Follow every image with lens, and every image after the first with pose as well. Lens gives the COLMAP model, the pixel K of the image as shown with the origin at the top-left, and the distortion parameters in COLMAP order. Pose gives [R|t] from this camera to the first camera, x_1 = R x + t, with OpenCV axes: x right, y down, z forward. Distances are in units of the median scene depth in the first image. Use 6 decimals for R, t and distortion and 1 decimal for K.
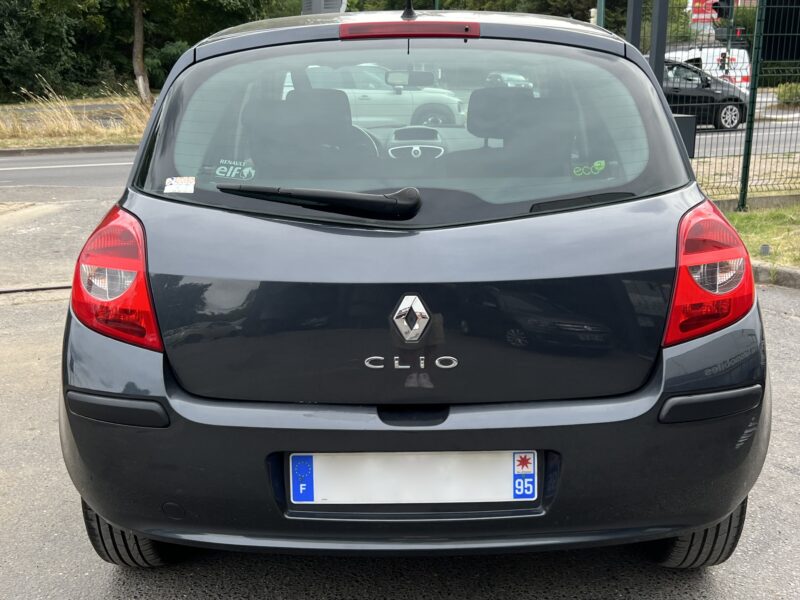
lens RADIAL K [[889.6, 0, 399.4], [0, 889.6, 298.4], [0, 0, 1]] dist [0.052690, 0.000000]
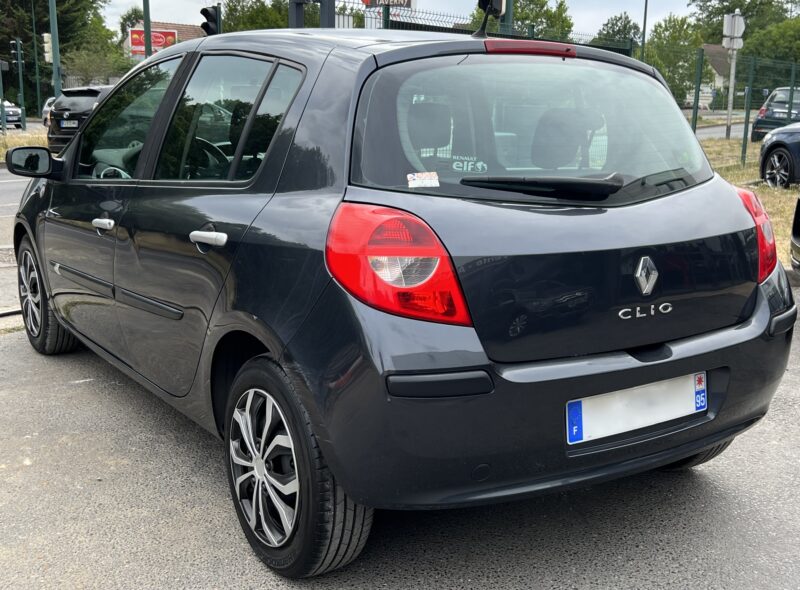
lens RADIAL K [[932.9, 0, 400.0], [0, 932.9, 299.3], [0, 0, 1]] dist [0.100887, 0.000000]
pose [[0.826907, -0.094199, 0.554393, -0.964033], [0.119565, 0.992779, -0.009651, 0.026024], [-0.549481, 0.074266, 0.832199, 0.086834]]
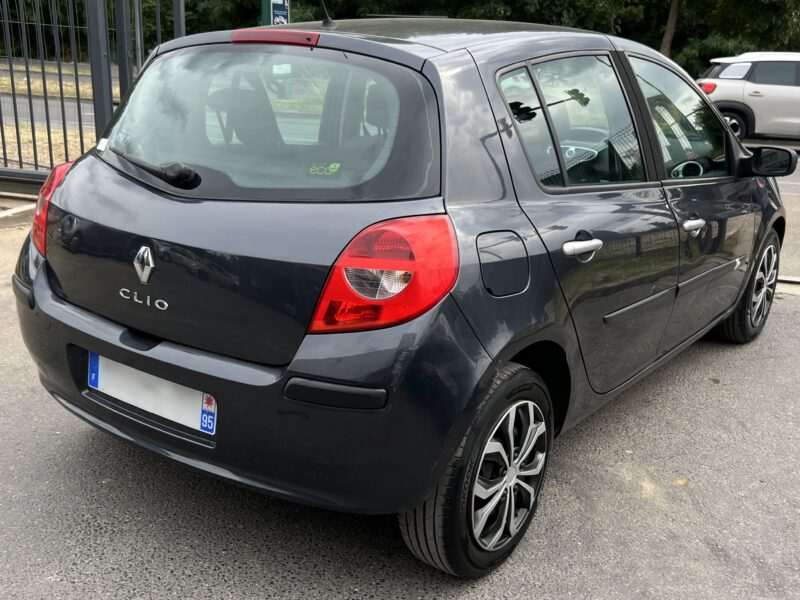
lens RADIAL K [[853.0, 0, 400.4], [0, 853.0, 297.8], [0, 0, 1]] dist [-0.002978, 0.000000]
pose [[0.819708, 0.206201, -0.534378, 0.930478], [-0.192539, 0.977859, 0.081983, -0.097178], [0.539451, 0.035687, 0.841260, 0.163679]]
